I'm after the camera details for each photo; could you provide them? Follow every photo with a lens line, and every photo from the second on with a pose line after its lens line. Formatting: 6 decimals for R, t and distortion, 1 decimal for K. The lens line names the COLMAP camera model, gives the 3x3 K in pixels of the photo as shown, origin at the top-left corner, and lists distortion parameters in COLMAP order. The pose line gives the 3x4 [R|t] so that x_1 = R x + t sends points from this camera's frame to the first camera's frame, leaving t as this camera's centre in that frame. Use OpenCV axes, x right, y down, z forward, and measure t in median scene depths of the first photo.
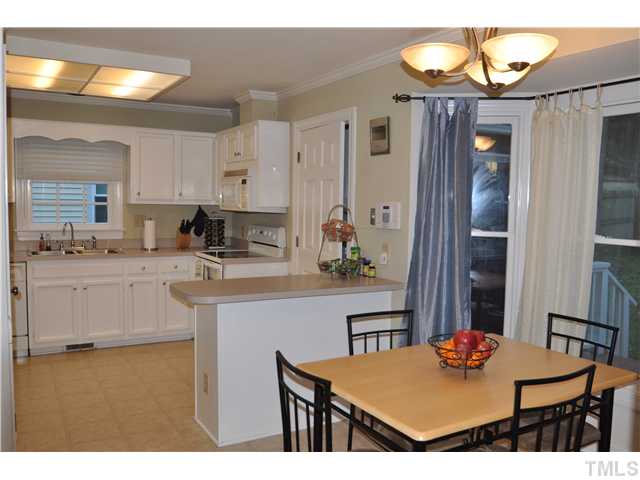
lens RADIAL K [[542.4, 0, 320.0], [0, 542.4, 240.0], [0, 0, 1]] dist [-0.064106, -0.000731]
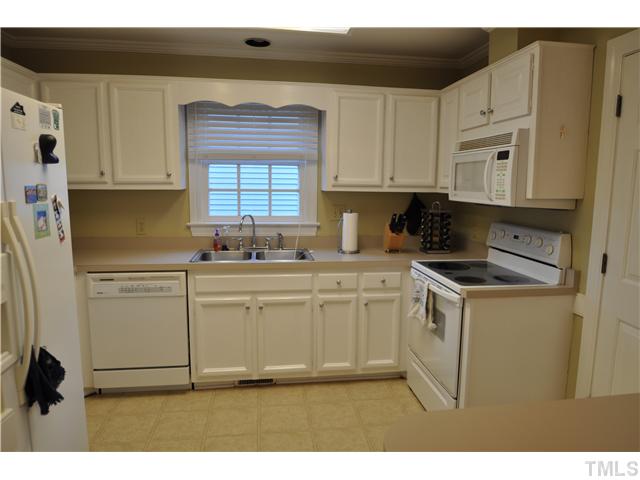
lens RADIAL K [[435.7, 0, 339.1], [0, 435.7, 240.4], [0, 0, 1]] dist [-0.000016, -0.000109]
pose [[0.940629, 0.039046, -0.337182, -0.133574], [-0.019782, 0.997979, 0.060382, -0.037670], [0.338859, -0.050127, 0.939501, 0.455835]]
